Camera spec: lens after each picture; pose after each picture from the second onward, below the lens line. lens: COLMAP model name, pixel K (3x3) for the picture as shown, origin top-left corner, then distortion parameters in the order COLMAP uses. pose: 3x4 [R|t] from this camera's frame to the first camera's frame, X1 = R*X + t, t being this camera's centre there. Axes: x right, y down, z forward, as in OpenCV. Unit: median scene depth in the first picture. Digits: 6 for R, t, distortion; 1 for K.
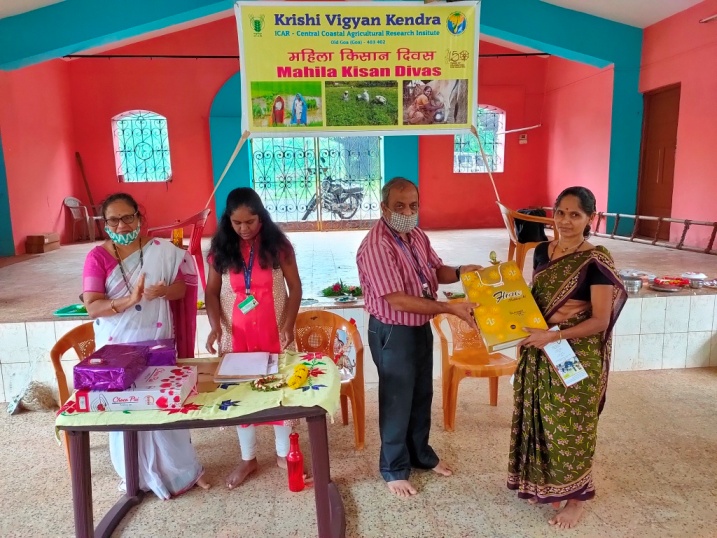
lens RADIAL K [[532.1, 0, 359.6], [0, 532.1, 268.8], [0, 0, 1]] dist [0.071593, -0.075333]
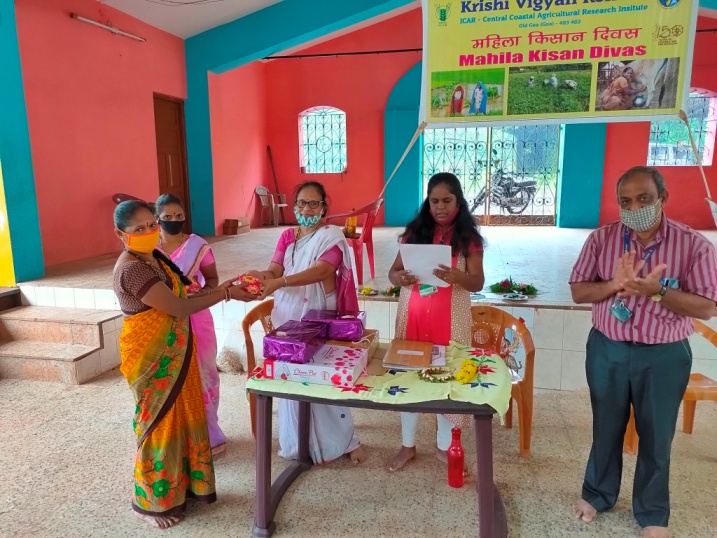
lens RADIAL K [[532.1, 0, 359.6], [0, 532.1, 268.8], [0, 0, 1]] dist [0.071593, -0.075333]
pose [[0.954396, 0.065363, -0.291301, -0.016038], [-0.061800, 0.997859, 0.021428, 0.003222], [0.292078, -0.002448, 0.956391, 0.005872]]
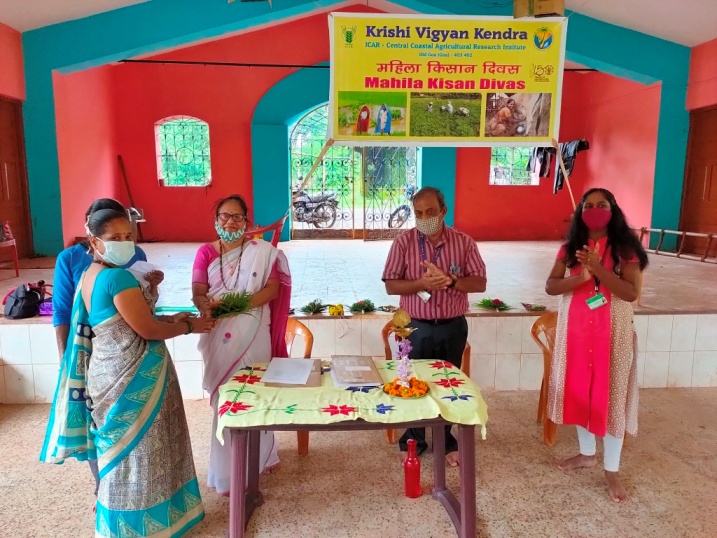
lens RADIAL K [[528.2, 0, 361.0], [0, 528.2, 267.4], [0, 0, 1]] dist [0.081472, -0.068991]
pose [[0.999668, 0.025741, 0.000847, -0.150846], [-0.025721, 0.999493, -0.018781, 0.003487], [-0.001330, 0.018752, 0.999823, -0.003602]]
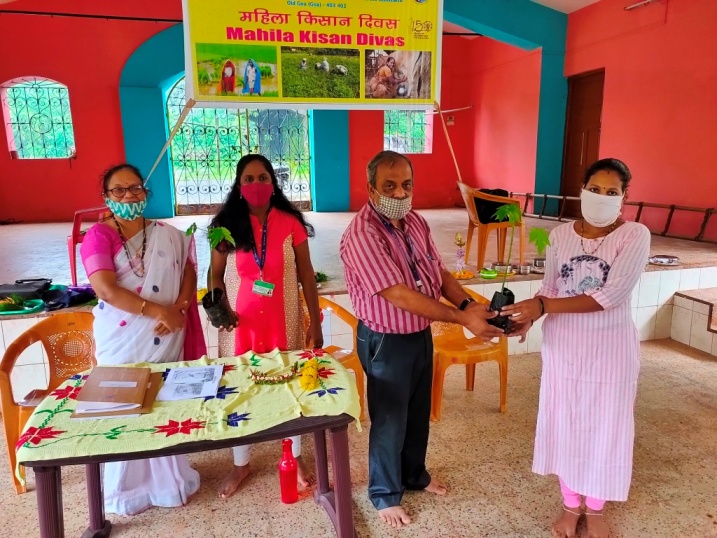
lens RADIAL K [[529.6, 0, 359.8], [0, 529.6, 270.9], [0, 0, 1]] dist [0.072208, -0.078451]
pose [[0.985239, -0.025366, 0.169296, -0.095478], [0.018973, 0.999048, 0.039271, -0.004210], [-0.170131, -0.035479, 0.984783, 0.074336]]
